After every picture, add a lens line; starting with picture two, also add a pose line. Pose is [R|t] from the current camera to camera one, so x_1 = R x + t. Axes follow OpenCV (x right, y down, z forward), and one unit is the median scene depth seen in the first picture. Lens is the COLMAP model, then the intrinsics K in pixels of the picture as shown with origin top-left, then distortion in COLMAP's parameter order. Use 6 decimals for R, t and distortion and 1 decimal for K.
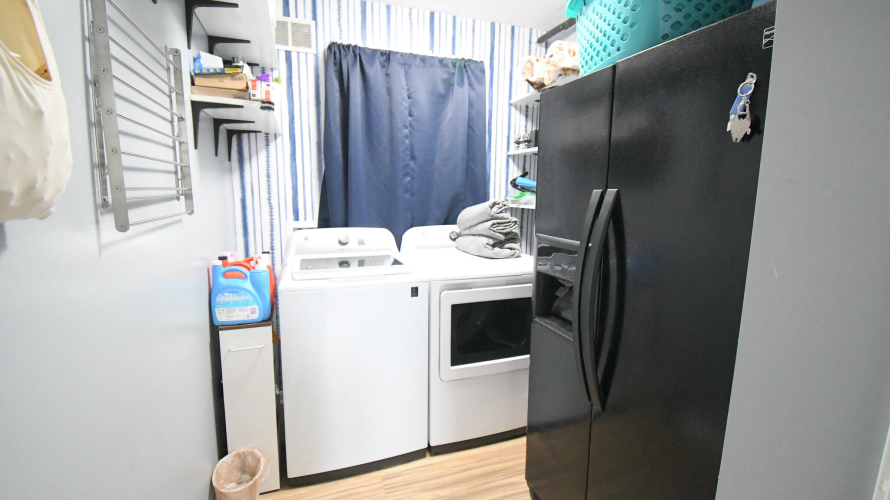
lens RADIAL K [[391.3, 0, 441.8], [0, 391.3, 249.8], [0, 0, 1]] dist [0.001334, -0.001665]
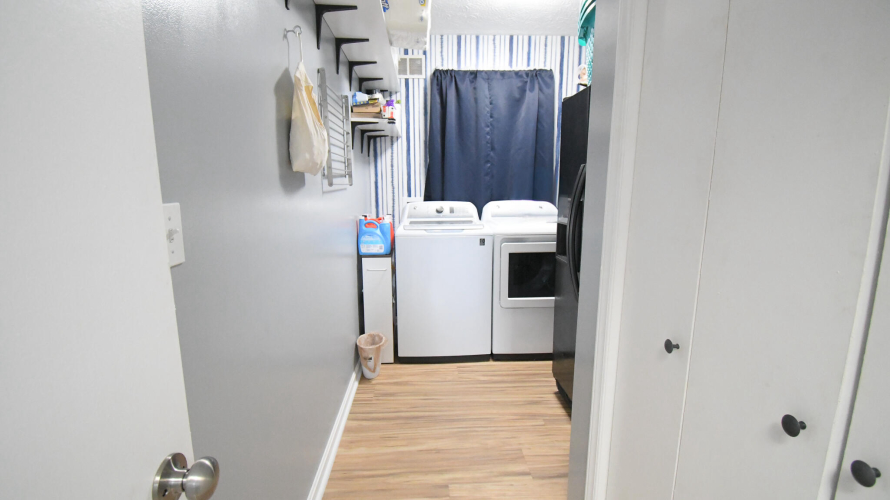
lens RADIAL K [[391.3, 0, 442.2], [0, 391.3, 249.7], [0, 0, 1]] dist [0.001334, -0.001665]
pose [[0.956785, 0.031885, -0.289045, 0.189053], [-0.026760, 0.999407, 0.021665, 0.098926], [0.289564, -0.012993, 0.957070, -0.392270]]
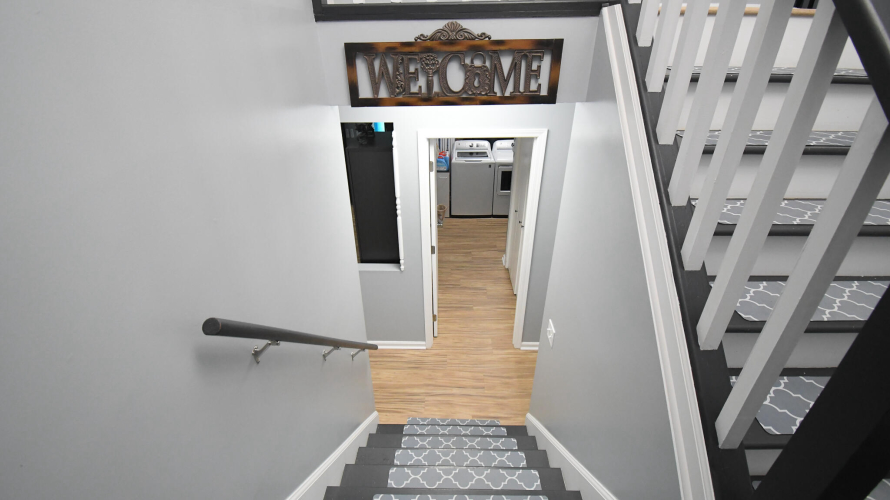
lens RADIAL K [[391.3, 0, 442.9], [0, 391.3, 249.0], [0, 0, 1]] dist [0.001334, -0.001665]
pose [[0.931452, 0.153168, -0.330054, 0.681609], [-0.031934, 0.937996, 0.345173, -0.326071], [0.362459, -0.310972, 0.878590, -2.025798]]
